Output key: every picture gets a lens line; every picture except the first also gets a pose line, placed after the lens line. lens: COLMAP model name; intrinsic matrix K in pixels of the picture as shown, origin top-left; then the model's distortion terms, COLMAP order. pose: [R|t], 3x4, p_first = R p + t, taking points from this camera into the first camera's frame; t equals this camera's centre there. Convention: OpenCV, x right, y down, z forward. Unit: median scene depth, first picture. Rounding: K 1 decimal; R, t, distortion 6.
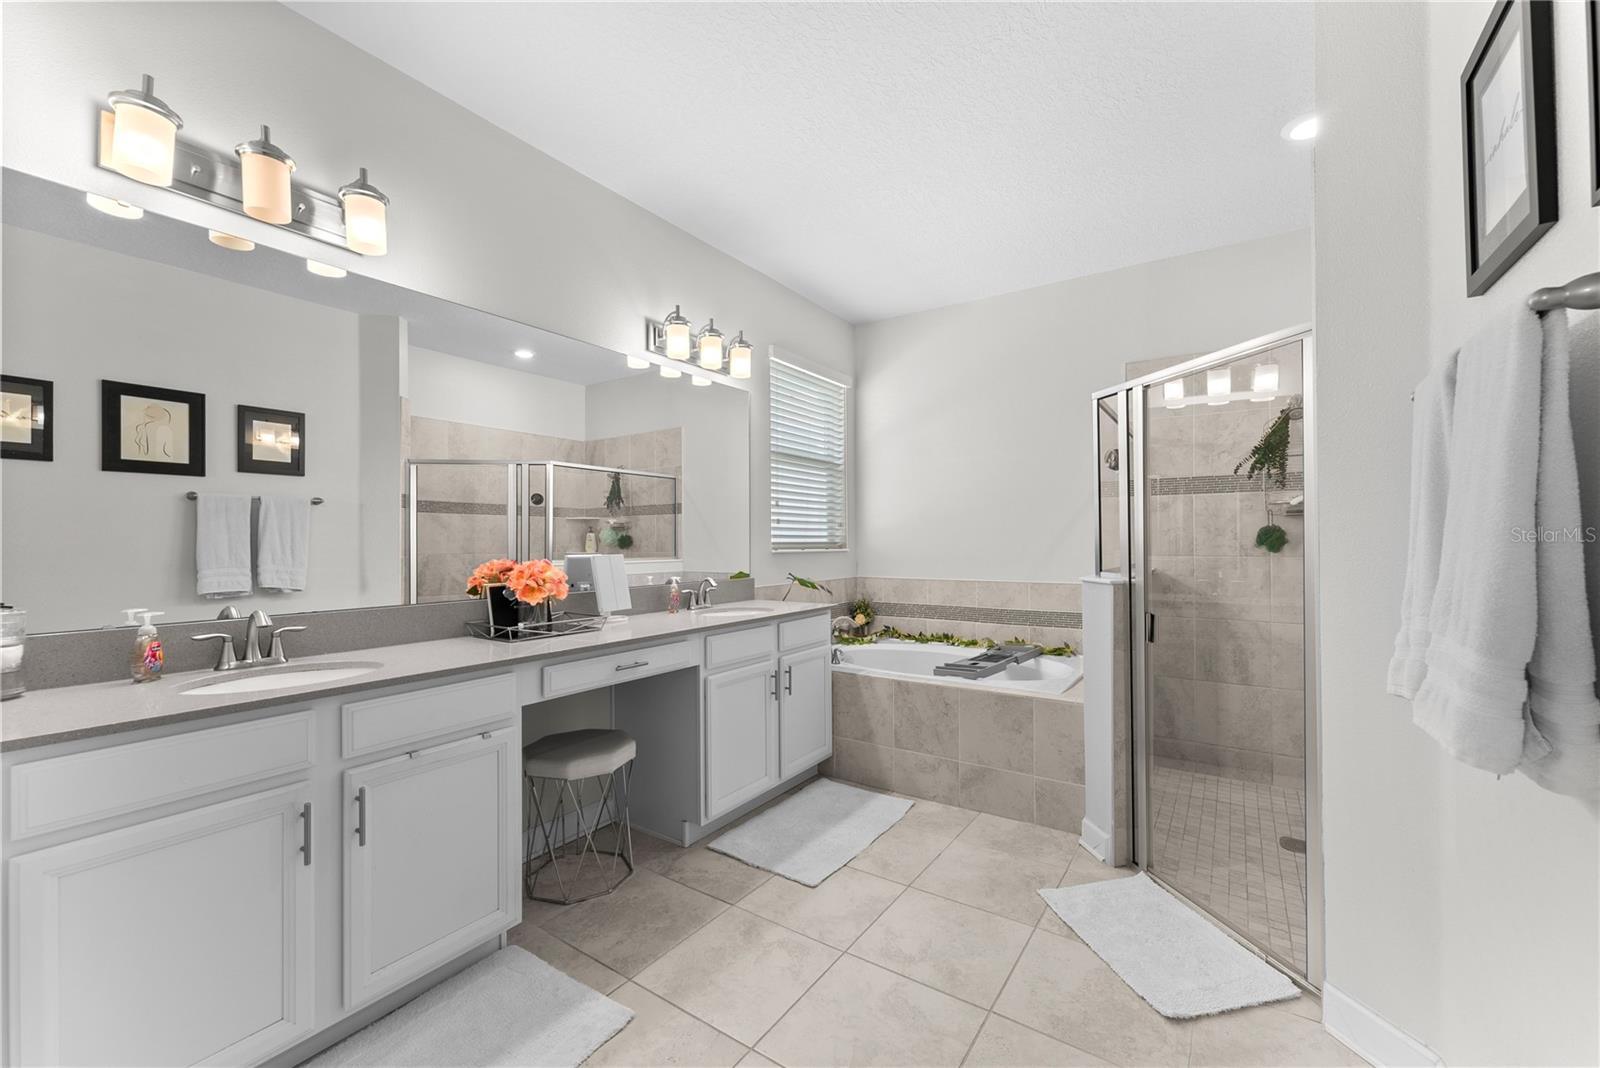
lens RADIAL K [[636.6, 0, 825.2], [0, 636.6, 539.0], [0, 0, 1]] dist [0.009871, -0.000190]
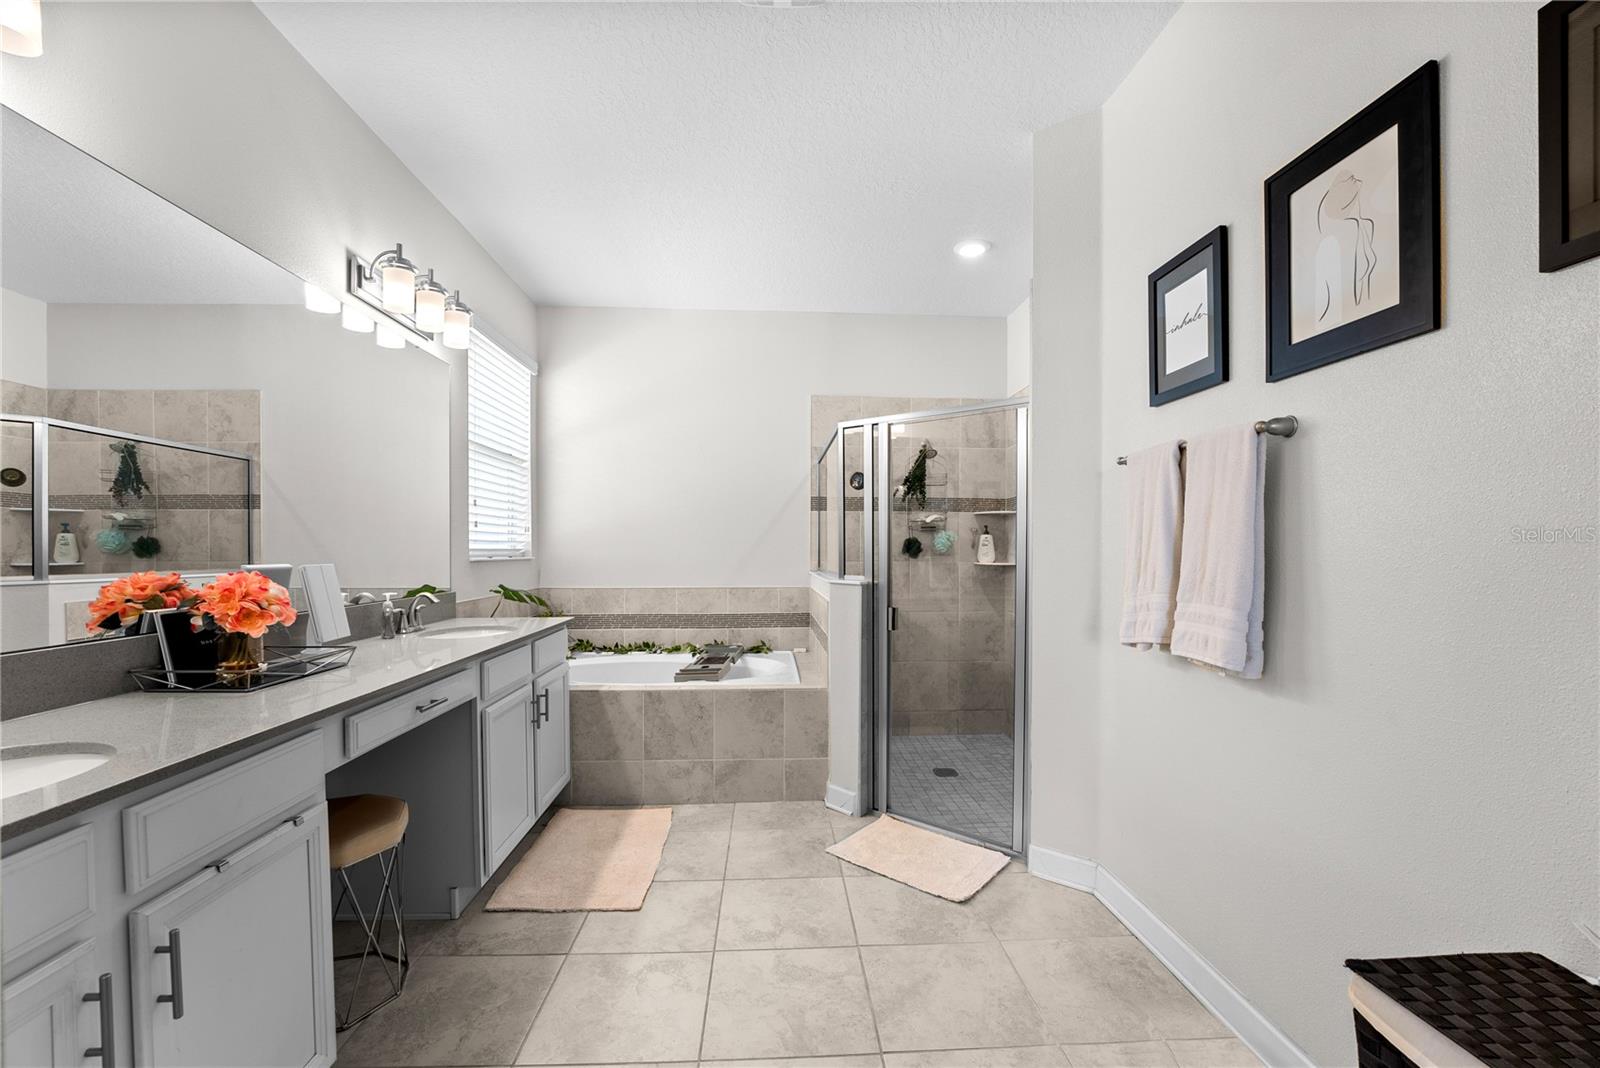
lens RADIAL K [[656.2, 0, 802.2], [0, 656.2, 560.4], [0, 0, 1]] dist [-0.021752, 0.005713]
pose [[0.804237, -0.005469, 0.594284, -0.306179], [-0.006851, 0.999806, 0.018471, 0.002358], [-0.594269, -0.018926, 0.804043, 0.061394]]
